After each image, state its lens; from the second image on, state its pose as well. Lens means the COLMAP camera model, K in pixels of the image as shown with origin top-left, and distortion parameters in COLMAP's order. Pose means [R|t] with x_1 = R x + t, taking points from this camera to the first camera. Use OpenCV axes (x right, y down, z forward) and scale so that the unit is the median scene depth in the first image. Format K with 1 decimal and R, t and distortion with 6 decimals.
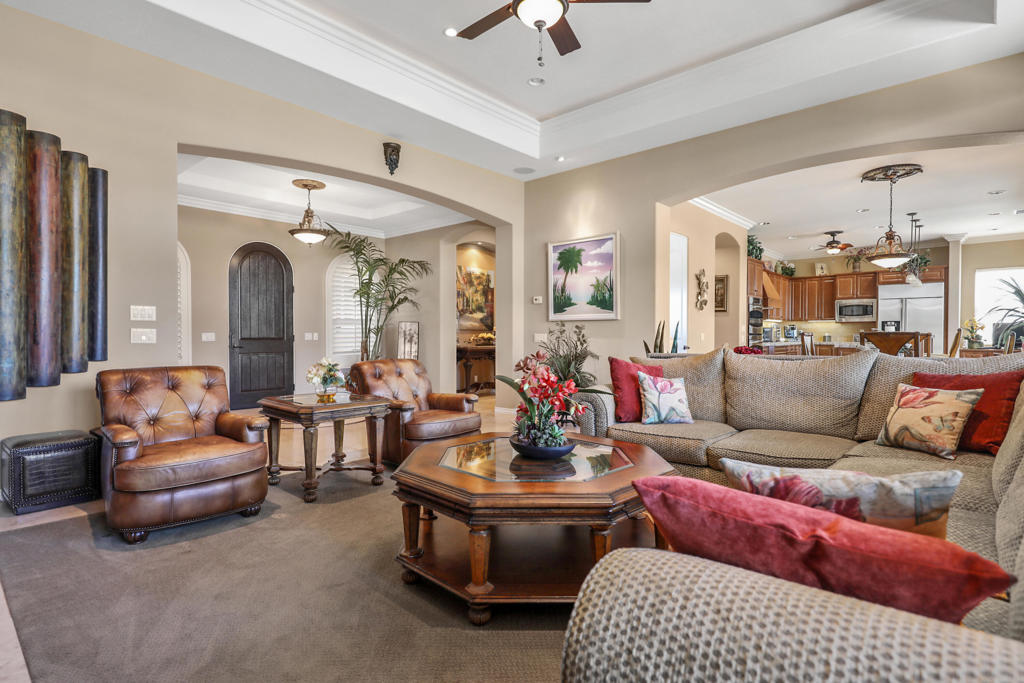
lens RADIAL K [[506.9, 0, 514.4], [0, 506.9, 347.6], [0, 0, 1]] dist [0.003122, 0.000445]
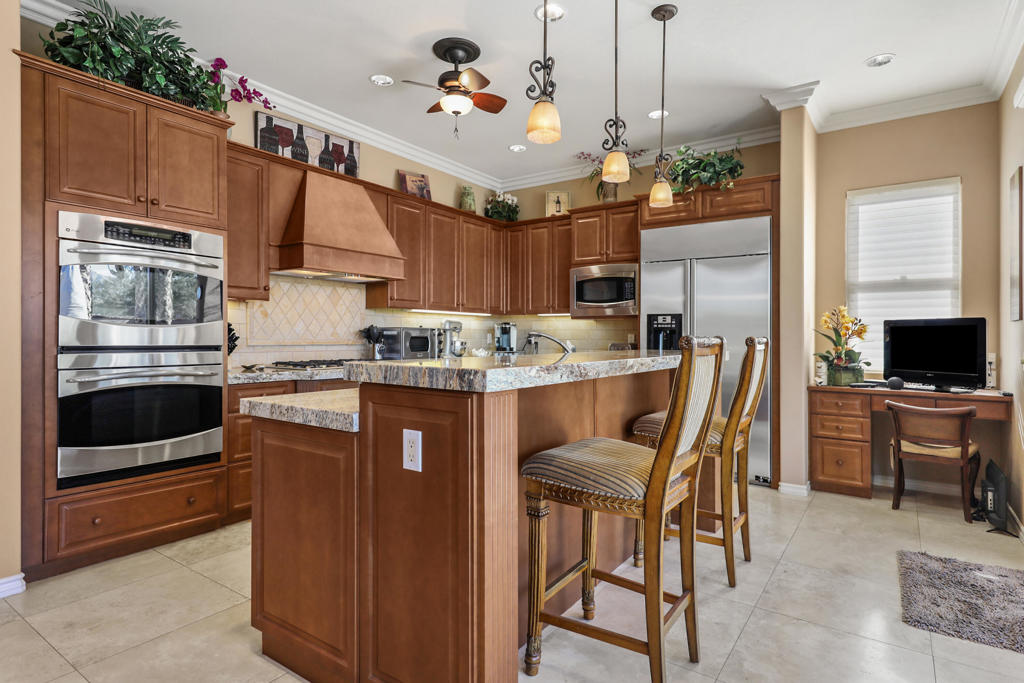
lens RADIAL K [[554.2, 0, 516.1], [0, 554.2, 343.6], [0, 0, 1]] dist [0.030334, -0.000142]
pose [[0.992017, 0.007374, 0.125890, 0.523750], [-0.005502, 0.999869, -0.015213, -0.019197], [-0.125986, 0.014399, 0.991928, 0.523457]]
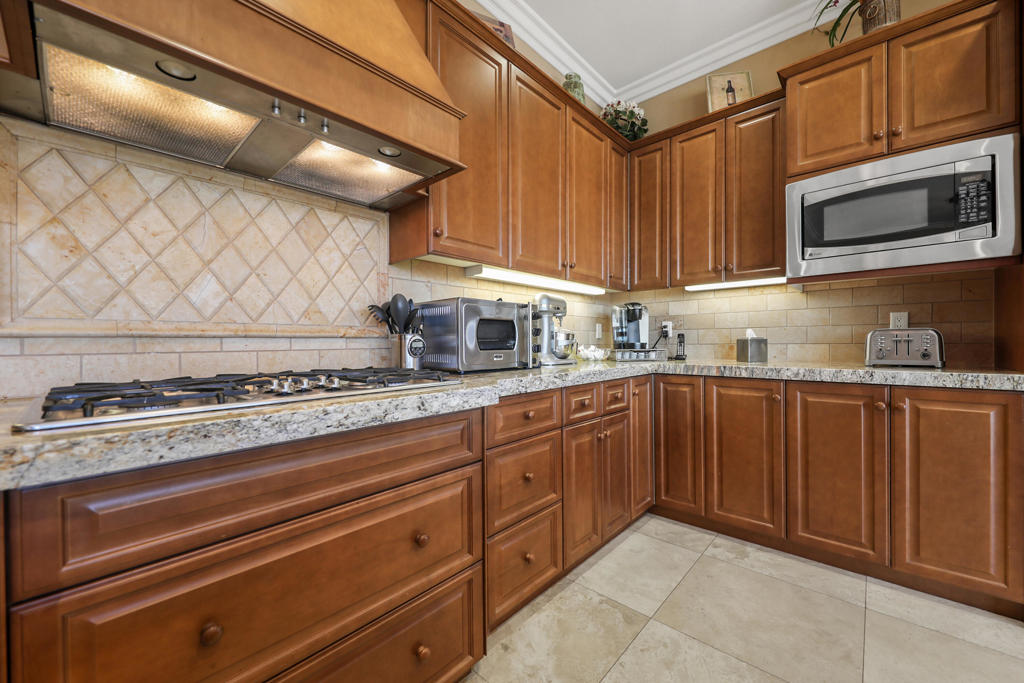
lens RADIAL K [[400.2, 0, 512.0], [0, 400.2, 347.2], [0, 0, 1]] dist [0.002520, 0.000042]
pose [[0.999973, -0.007207, -0.001421, 0.508504], [0.007183, 0.999847, -0.015924, -0.017768], [0.001535, 0.015914, 0.999872, 0.819668]]
